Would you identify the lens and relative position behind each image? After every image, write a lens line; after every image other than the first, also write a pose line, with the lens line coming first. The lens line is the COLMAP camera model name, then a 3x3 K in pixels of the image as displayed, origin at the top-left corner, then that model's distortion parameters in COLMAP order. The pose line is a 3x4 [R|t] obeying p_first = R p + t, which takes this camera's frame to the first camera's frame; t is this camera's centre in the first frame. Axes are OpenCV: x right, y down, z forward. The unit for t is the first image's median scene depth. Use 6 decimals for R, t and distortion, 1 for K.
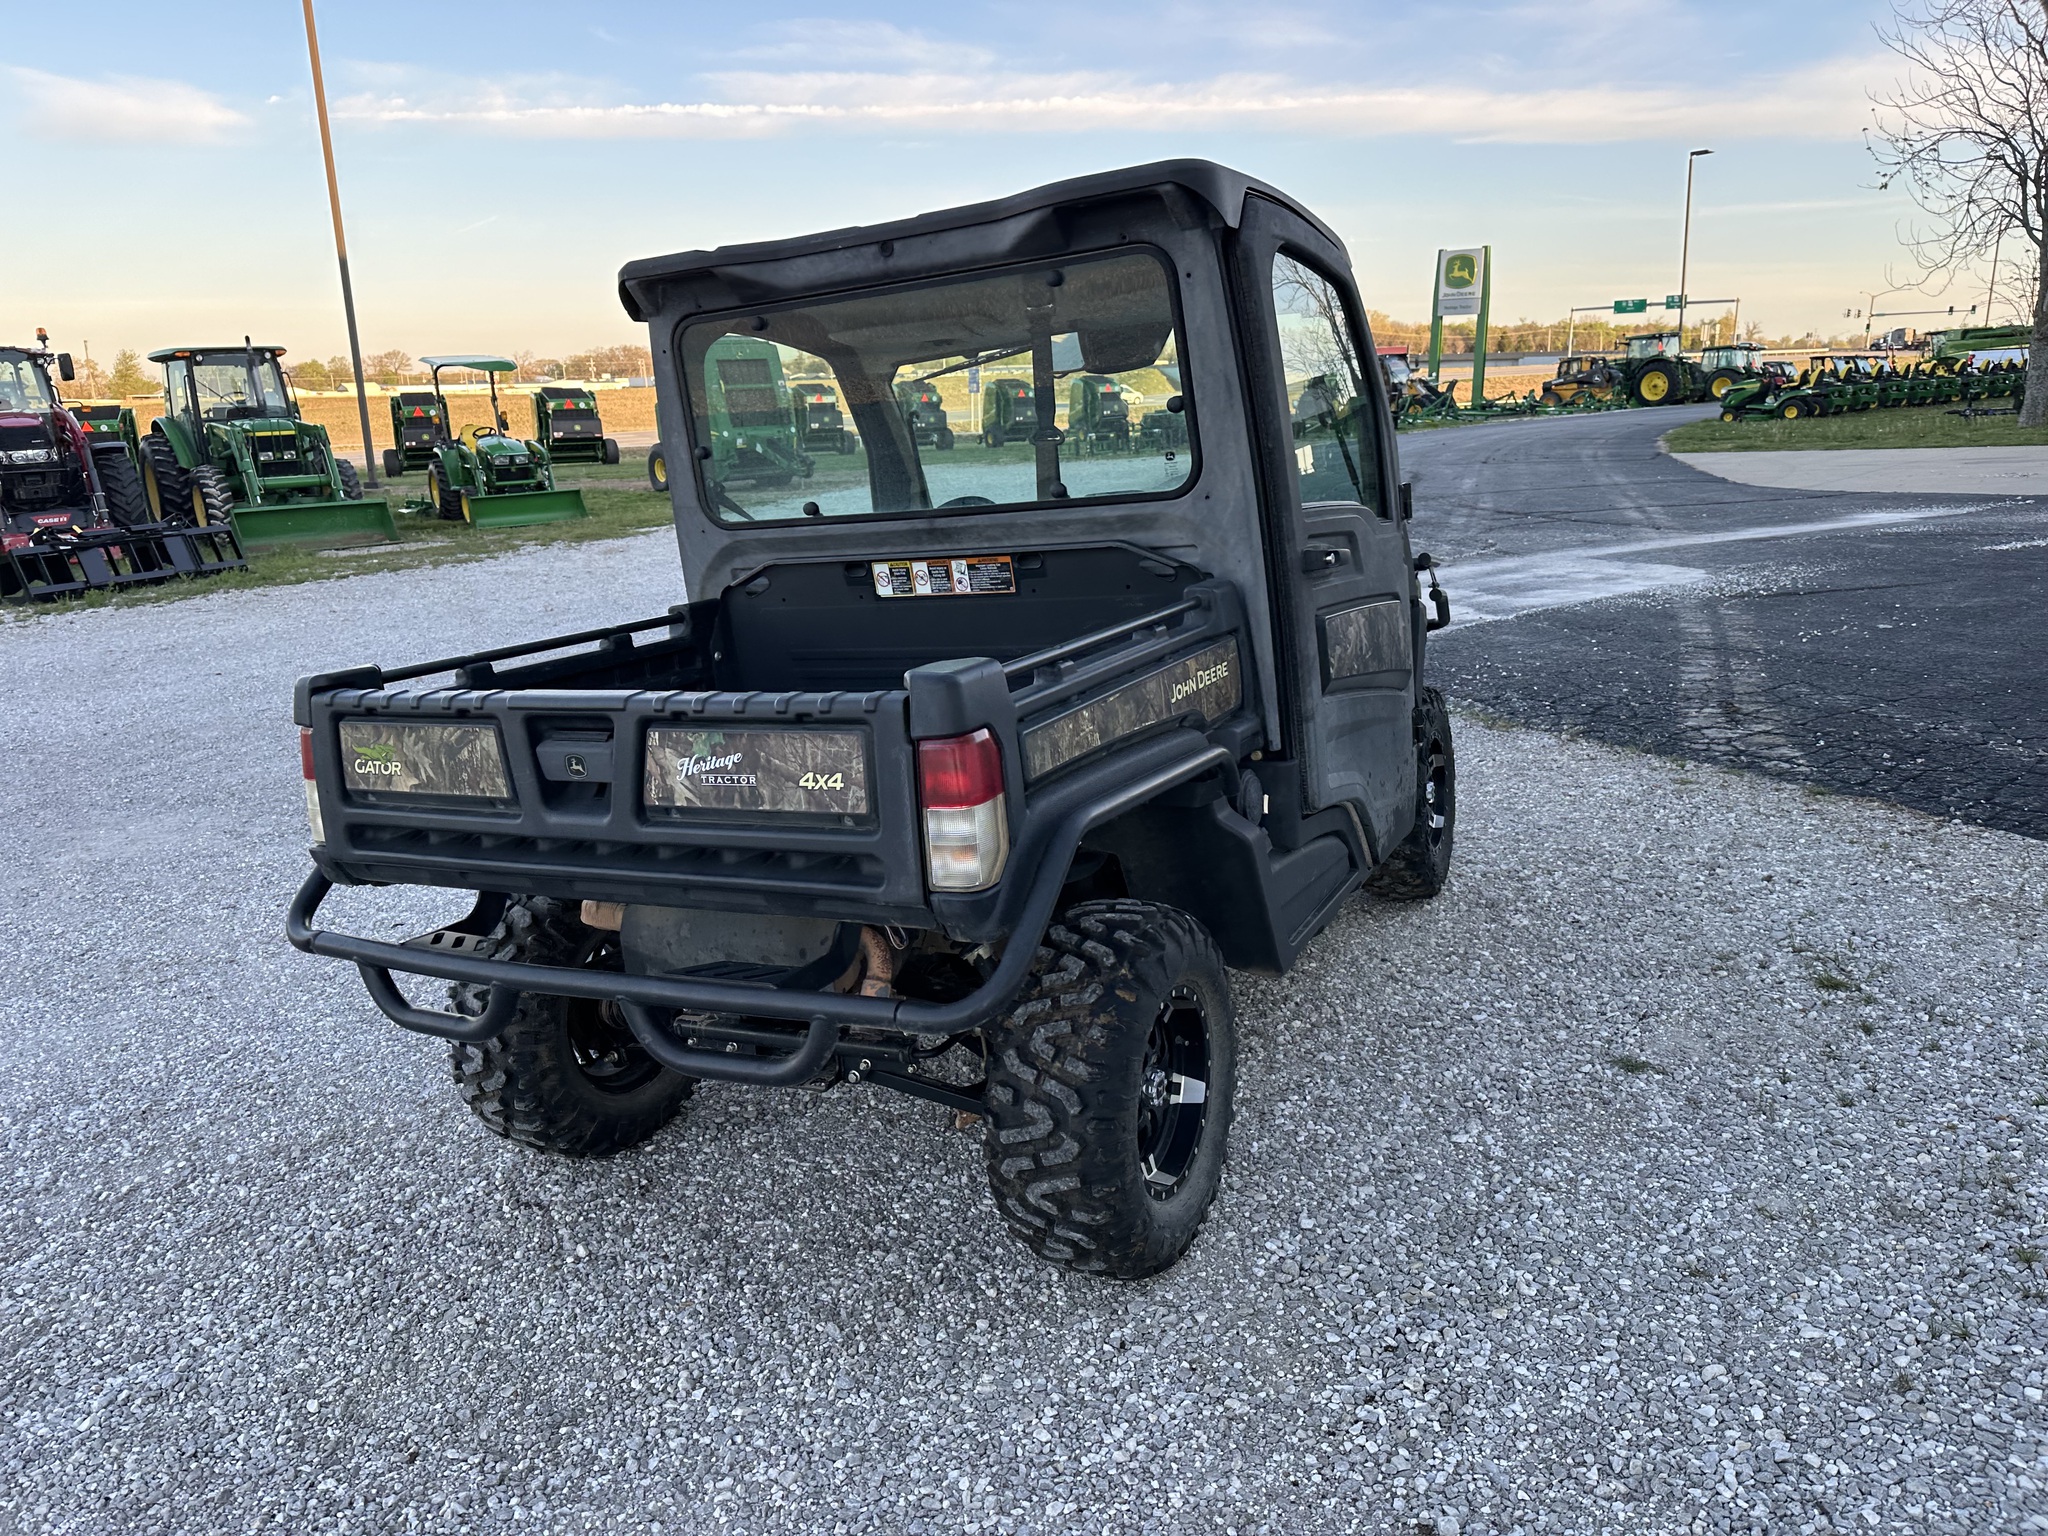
lens RADIAL K [[1419.9, 0, 1017.0], [0, 1419.9, 768.3], [0, 0, 1]] dist [0.144747, -0.237260]
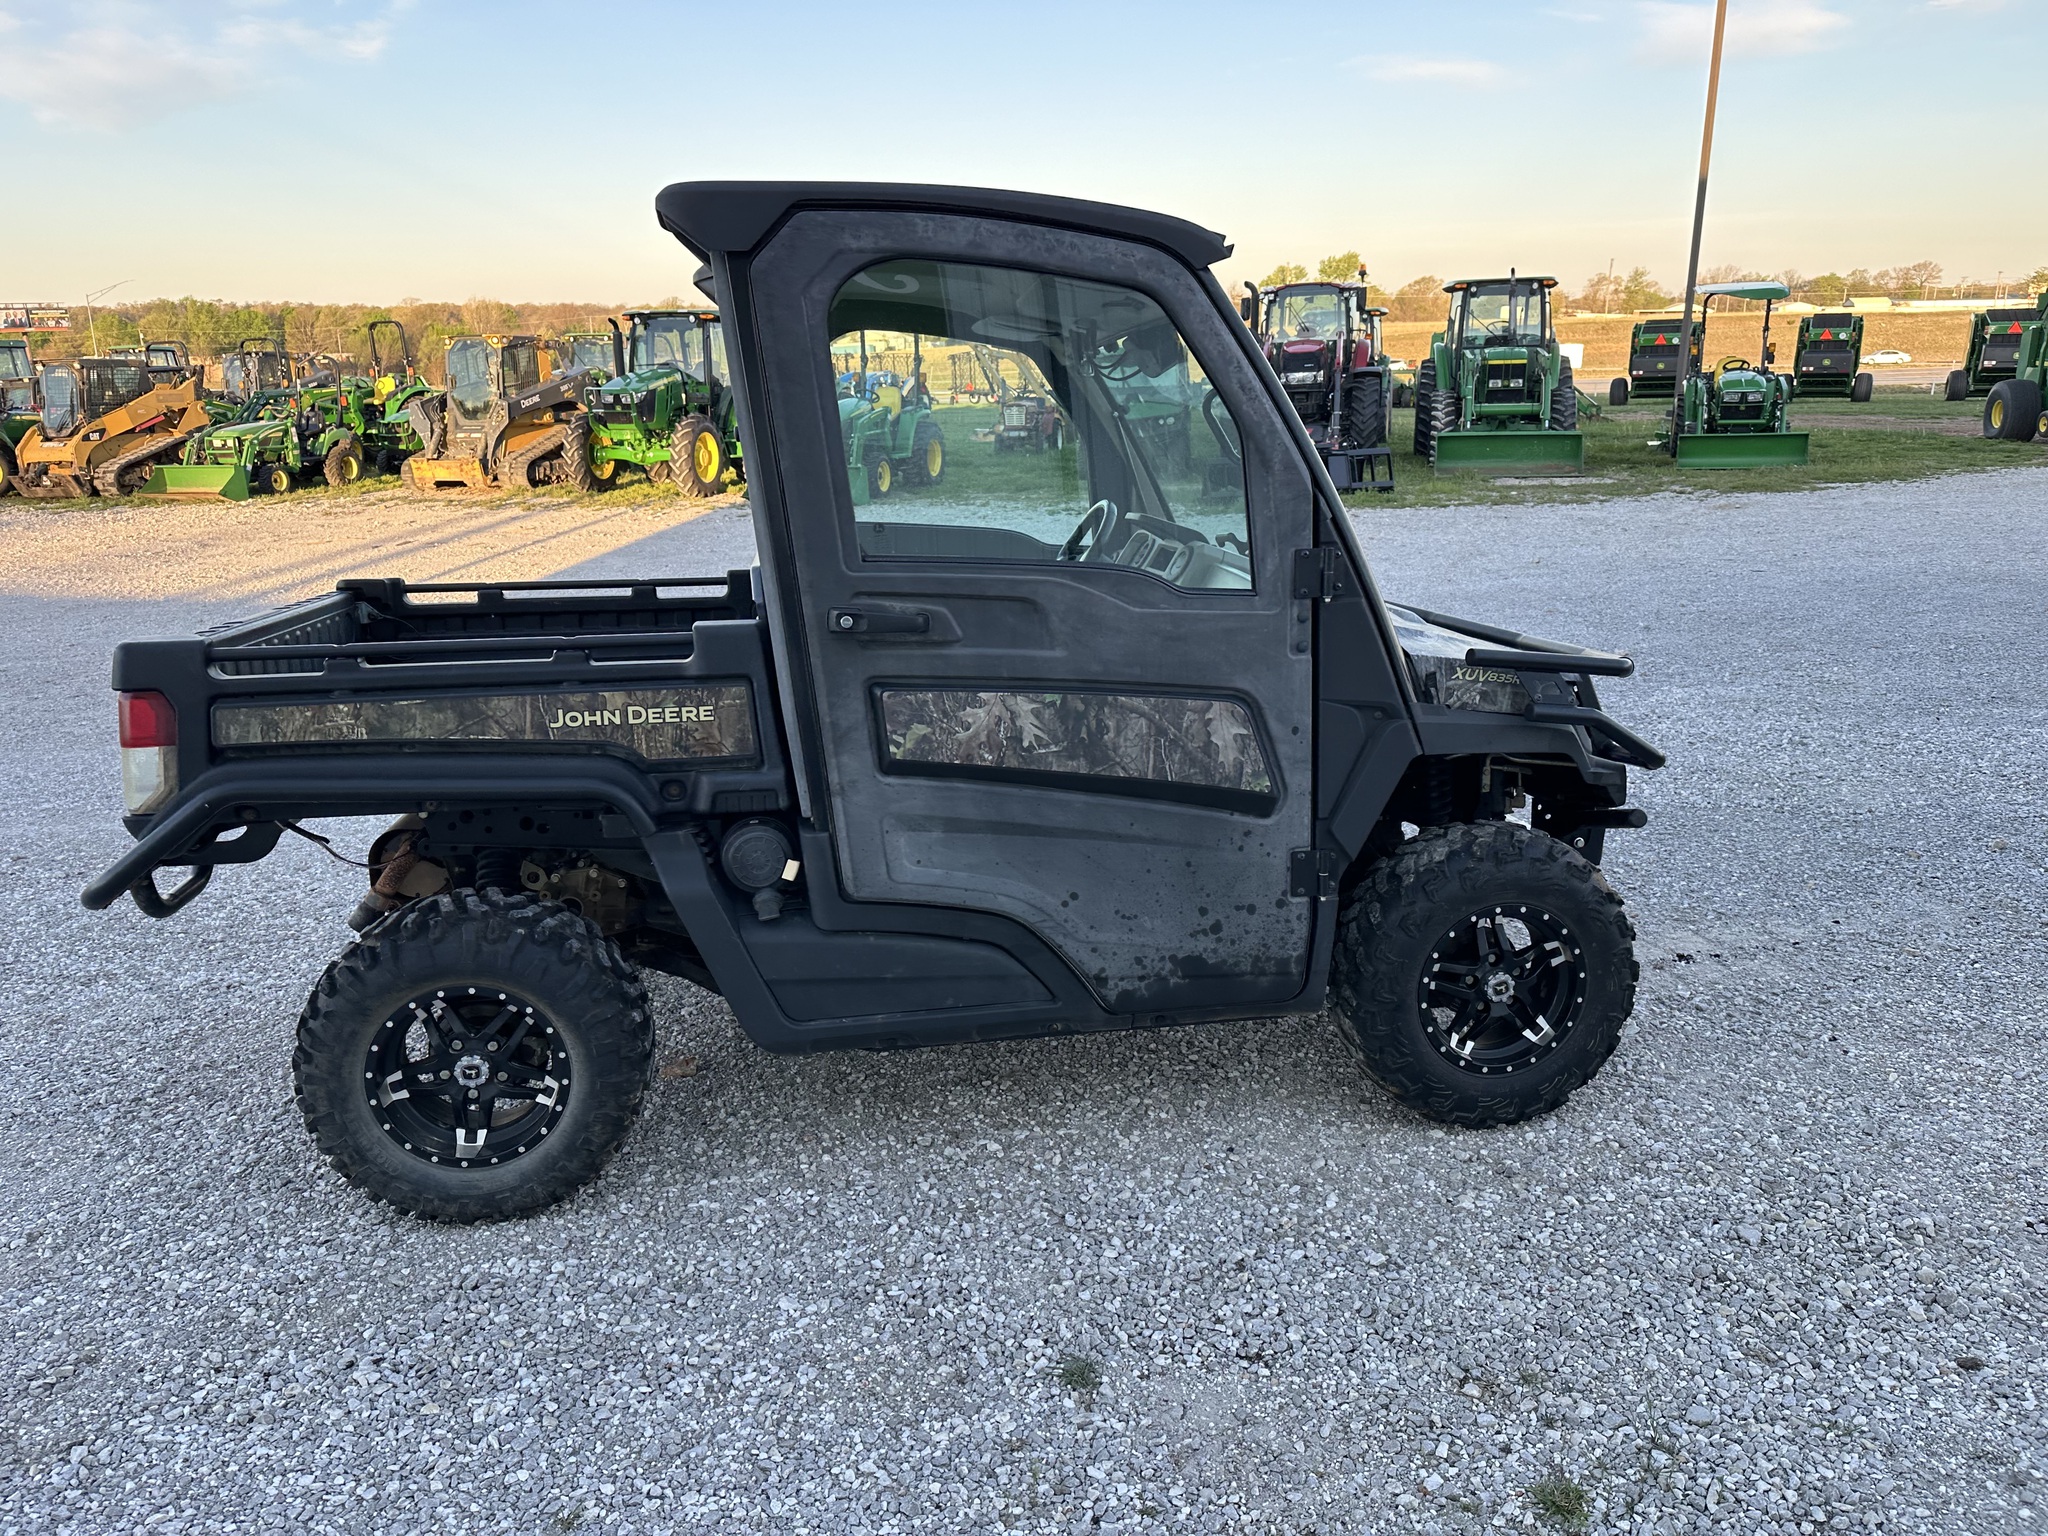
lens RADIAL K [[1422.7, 0, 1017.0], [0, 1422.7, 758.6], [0, 0, 1]] dist [0.126254, -0.193943]
pose [[0.592428, 0.242208, -0.768352, 0.981448], [-0.204543, 0.967705, 0.147340, -0.217014], [0.779225, 0.069873, 0.622837, 0.546920]]
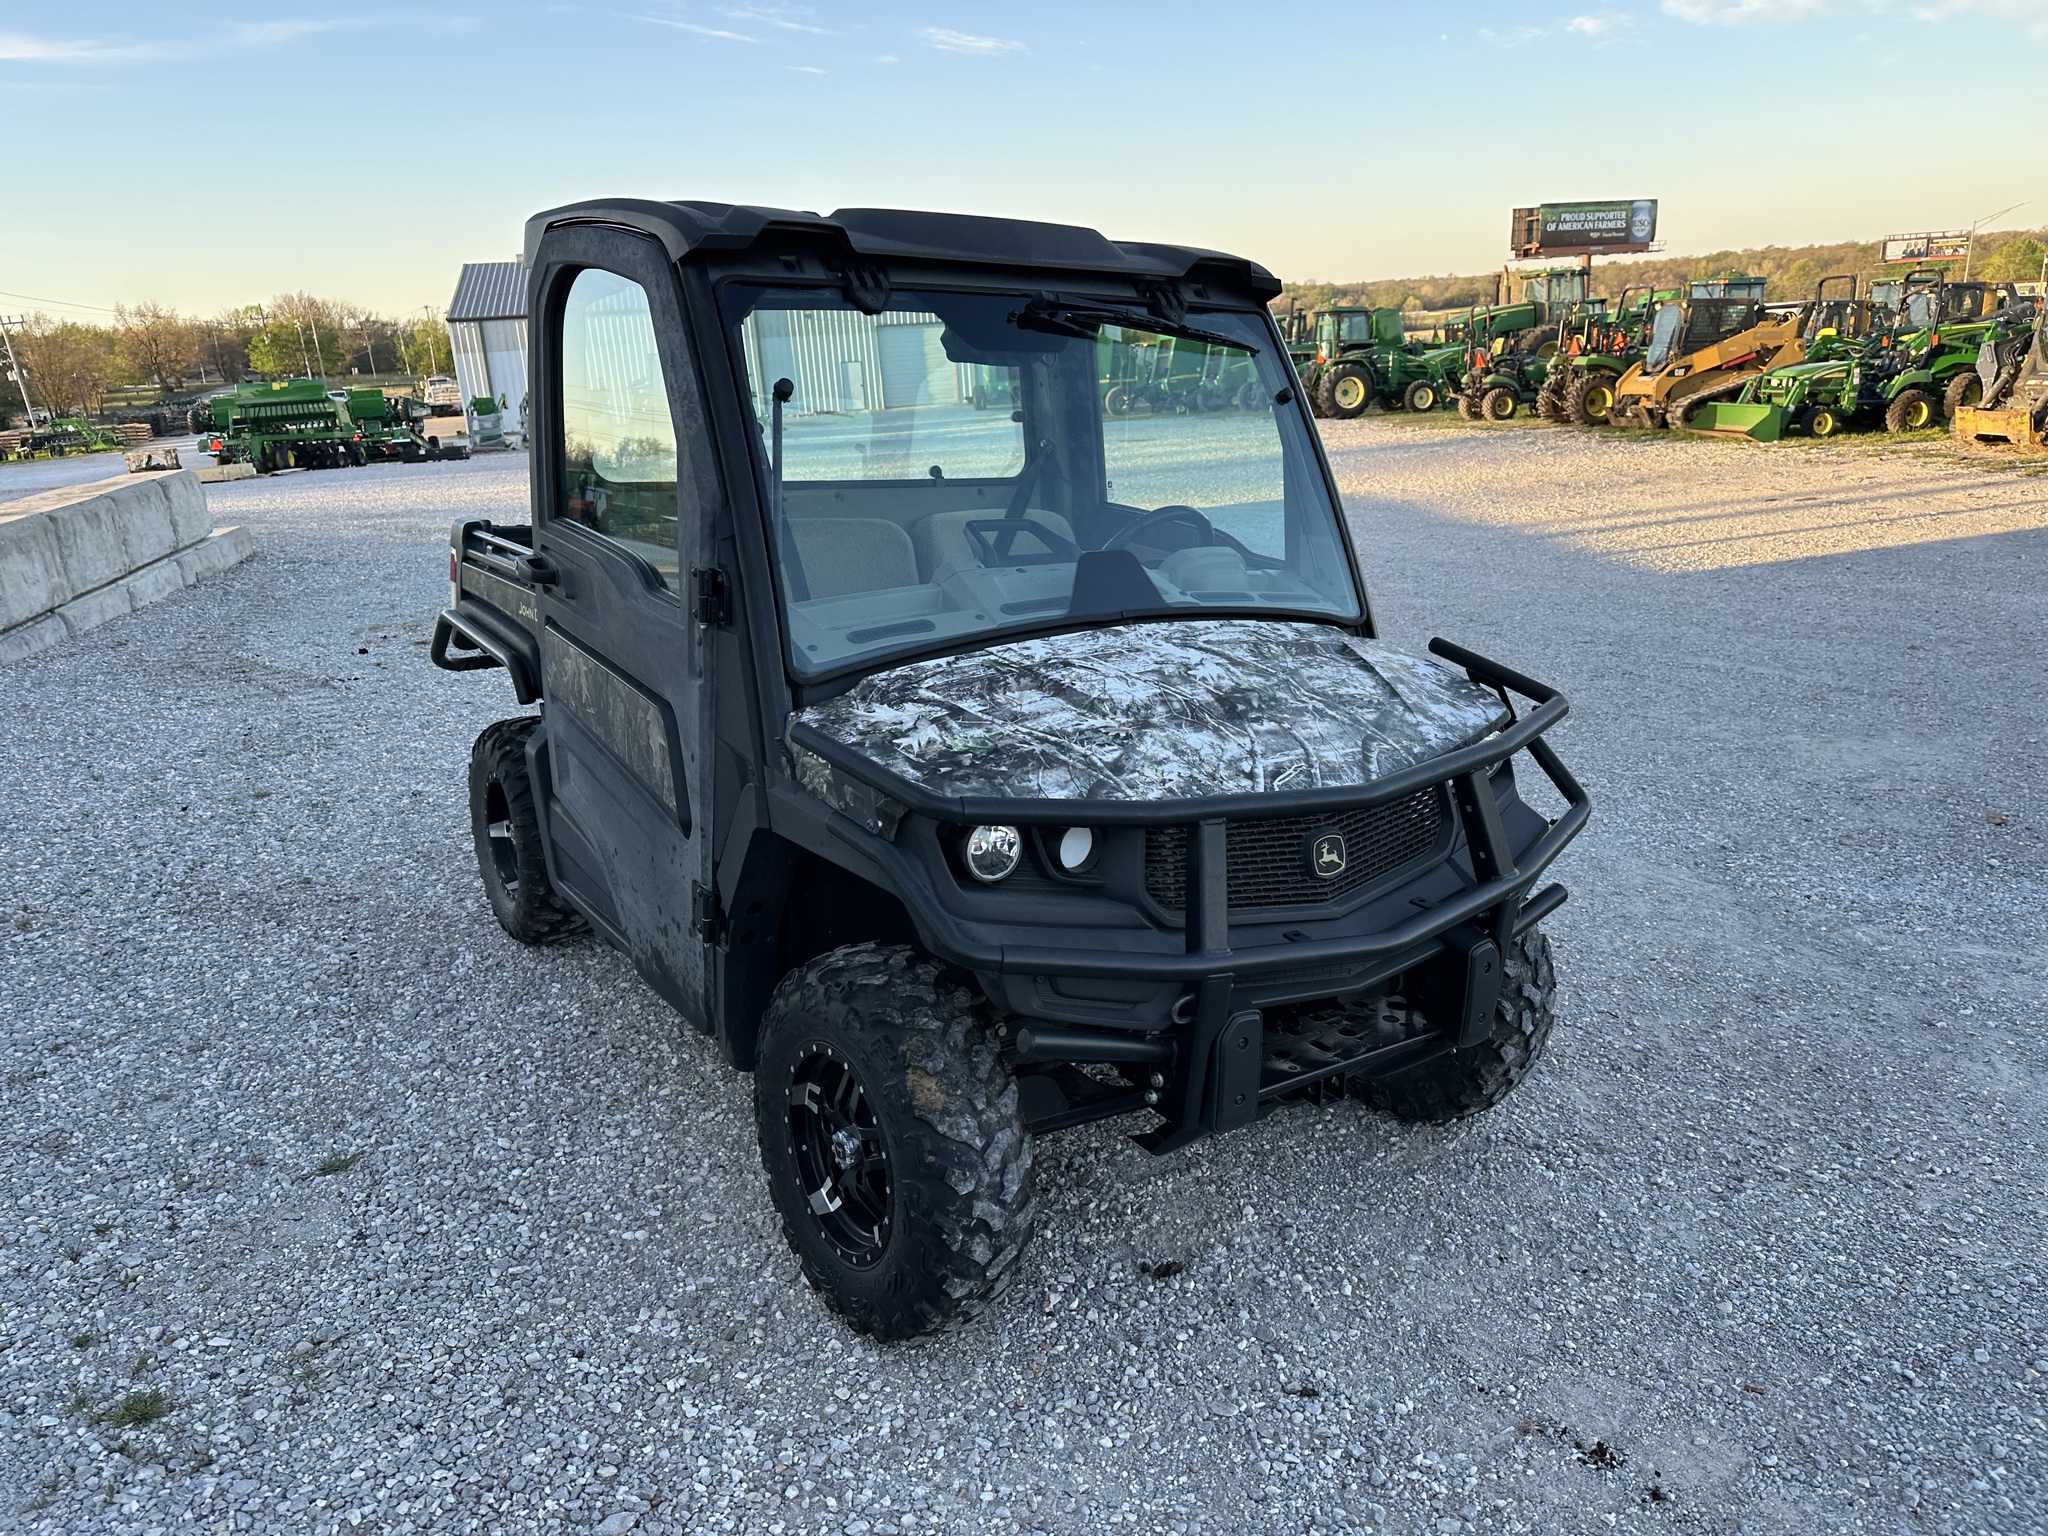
lens RADIAL K [[1421.5, 0, 1016.0], [0, 1421.5, 771.3], [0, 0, 1]] dist [0.120906, -0.173172]
pose [[-0.472227, 0.305641, -0.826792, 1.002321], [-0.170489, 0.888582, 0.425859, -0.543137], [0.864833, 0.342060, -0.367504, 1.798343]]
